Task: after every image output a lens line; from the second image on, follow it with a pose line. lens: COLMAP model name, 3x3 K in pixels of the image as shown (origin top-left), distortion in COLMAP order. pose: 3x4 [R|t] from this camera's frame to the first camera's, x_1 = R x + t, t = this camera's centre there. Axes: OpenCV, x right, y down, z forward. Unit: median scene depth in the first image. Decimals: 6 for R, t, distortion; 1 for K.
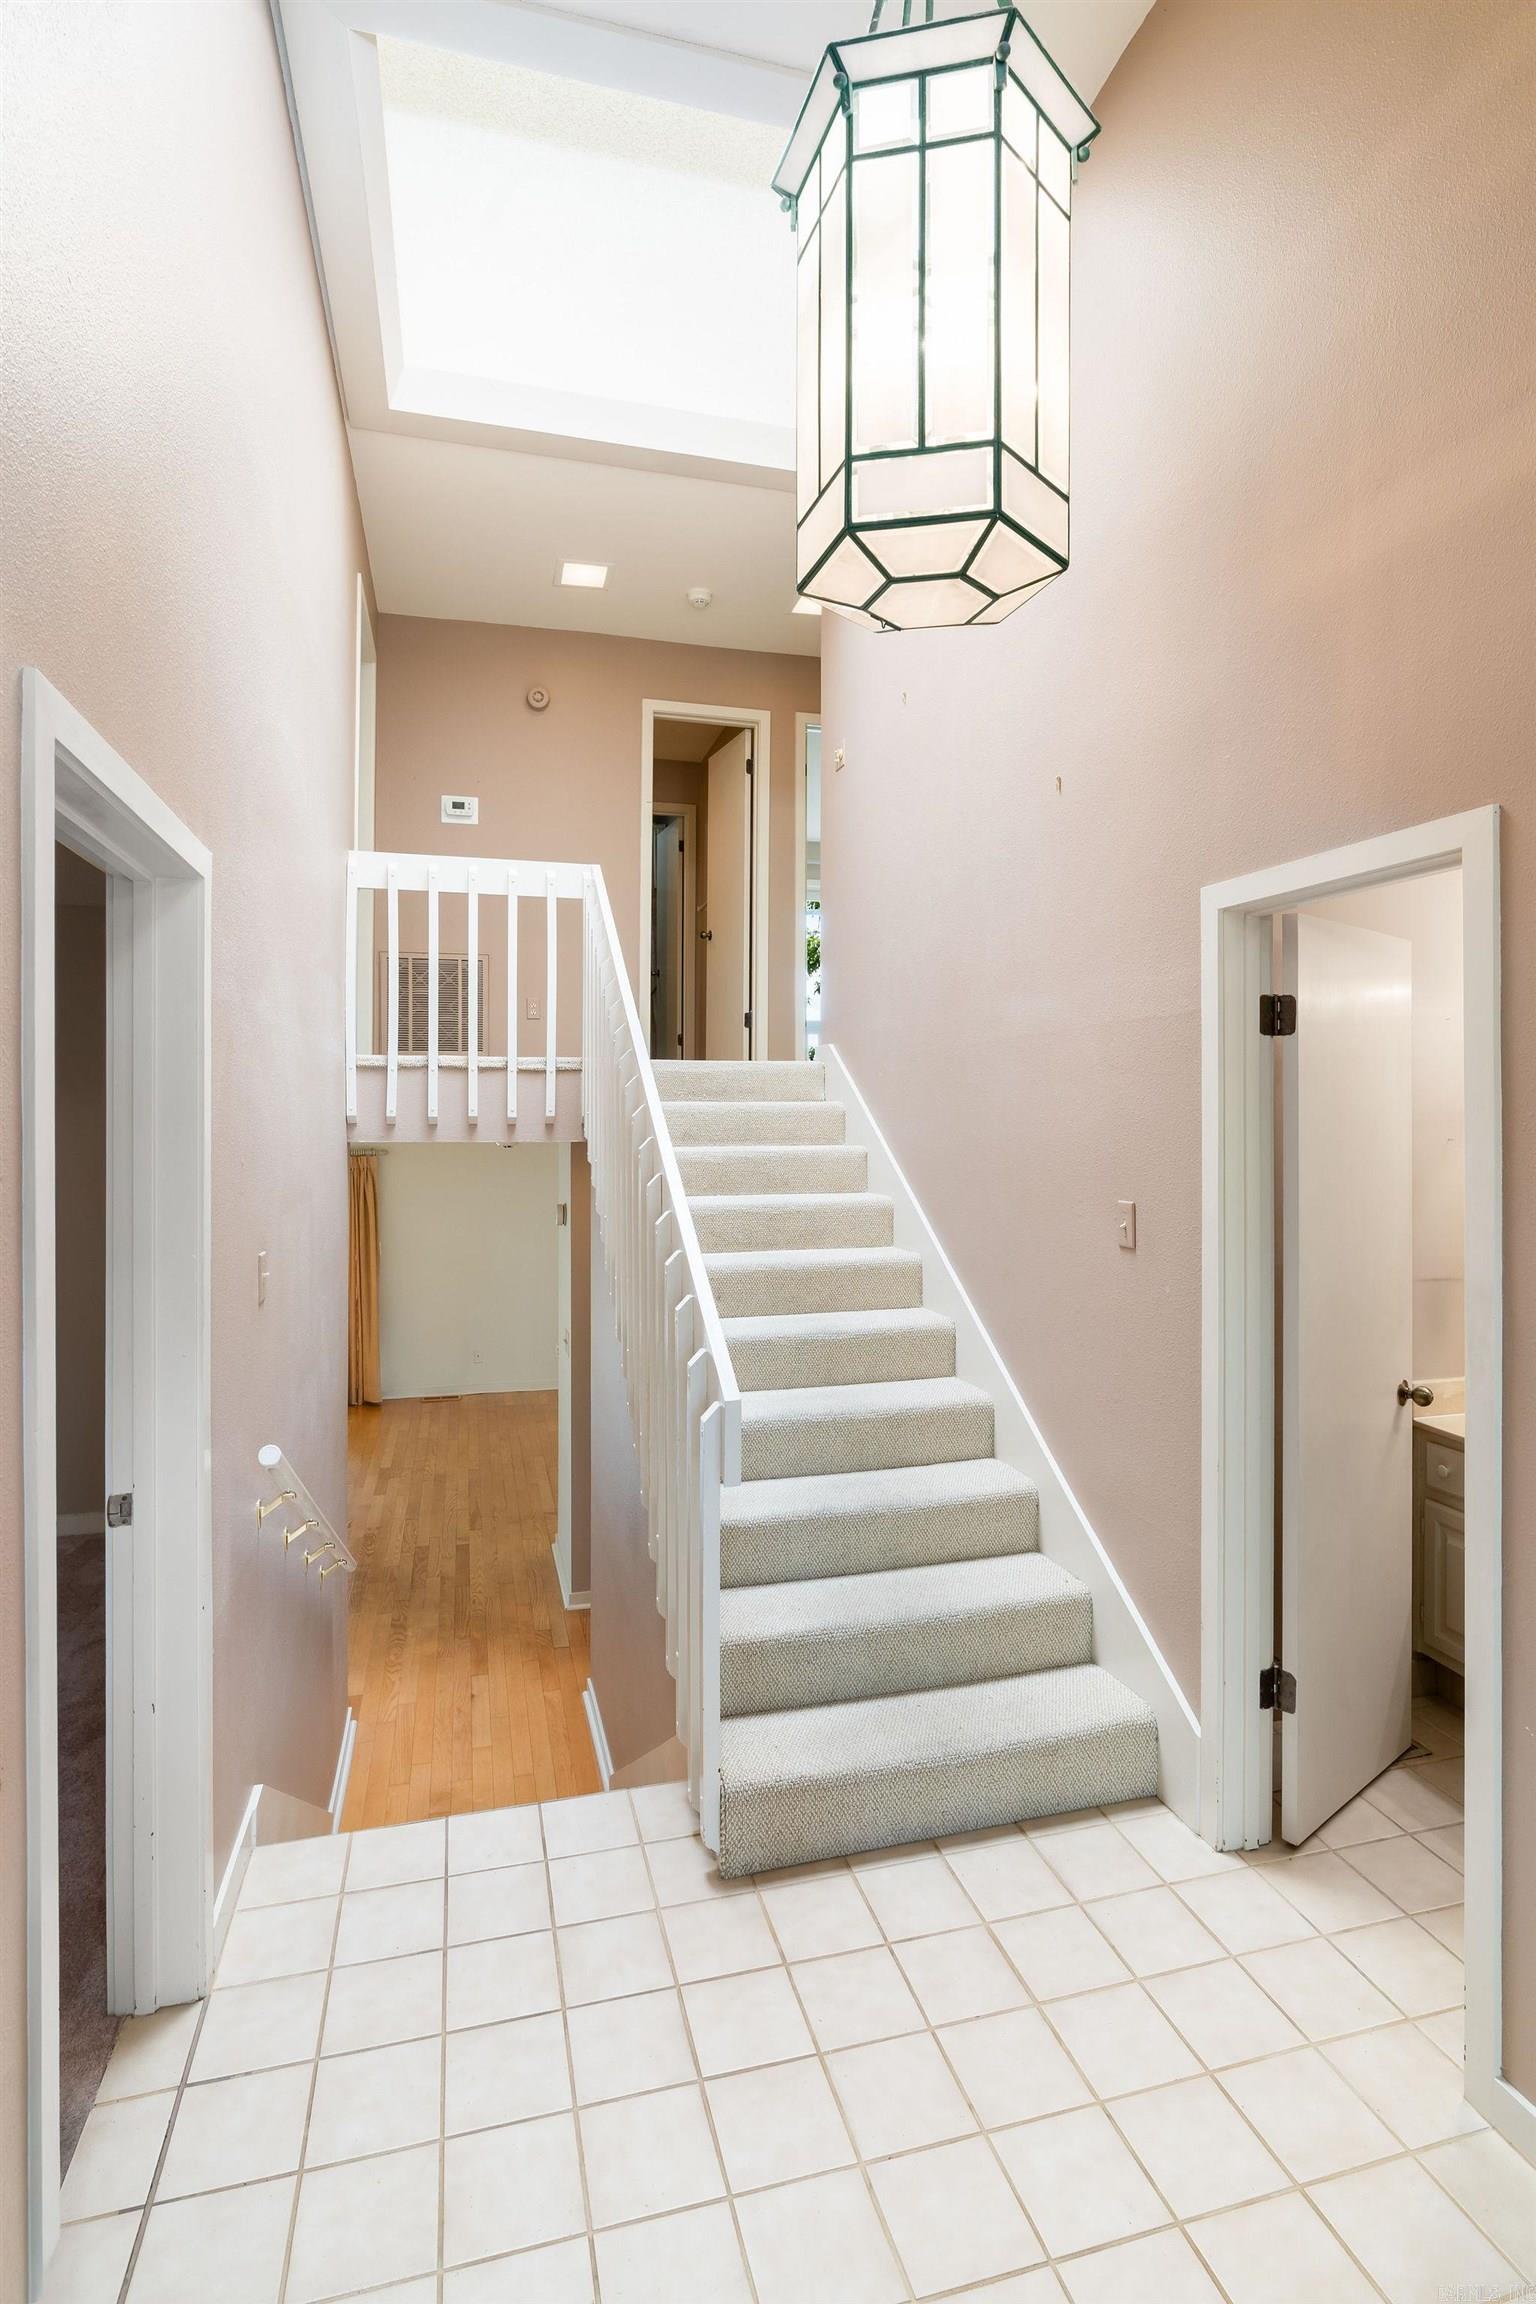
lens RADIAL K [[1133.8, 0, 768.9], [0, 1133.8, 1106.6], [0, 0, 1]] dist [-0.001074, -0.000089]
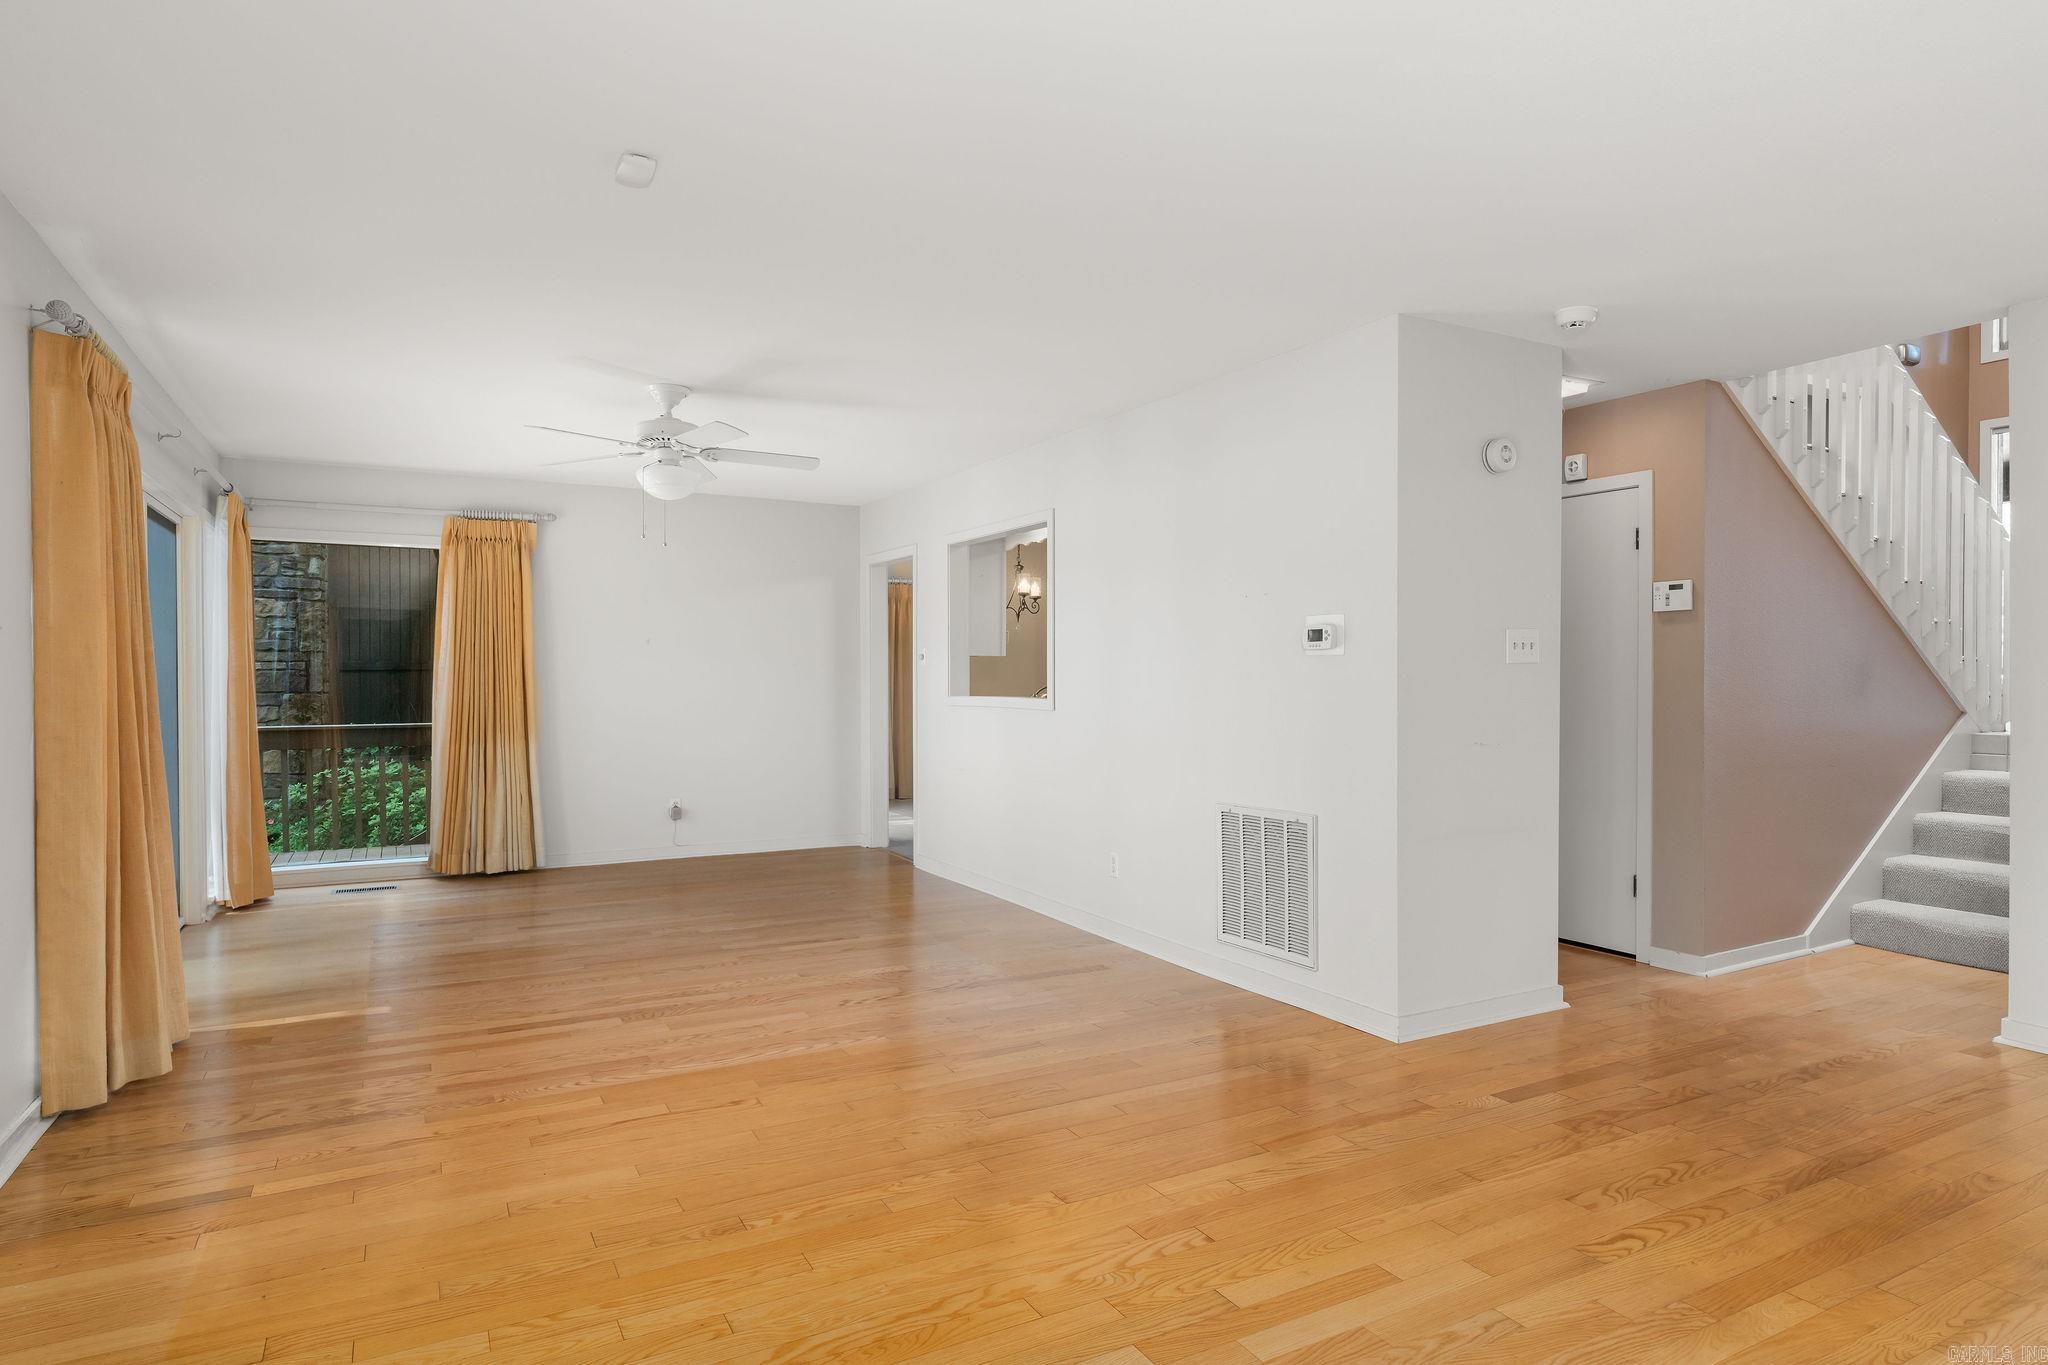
lens RADIAL K [[1137.9, 0, 1024.0], [0, 1137.9, 682.5], [0, 0, 1]] dist [-0.001134, -0.001096]
pose [[-0.240273, -0.005897, 0.970687, -0.607467], [-0.000519, 0.999982, 0.005946, 0.185639], [-0.970705, 0.000925, -0.240272, 1.160864]]
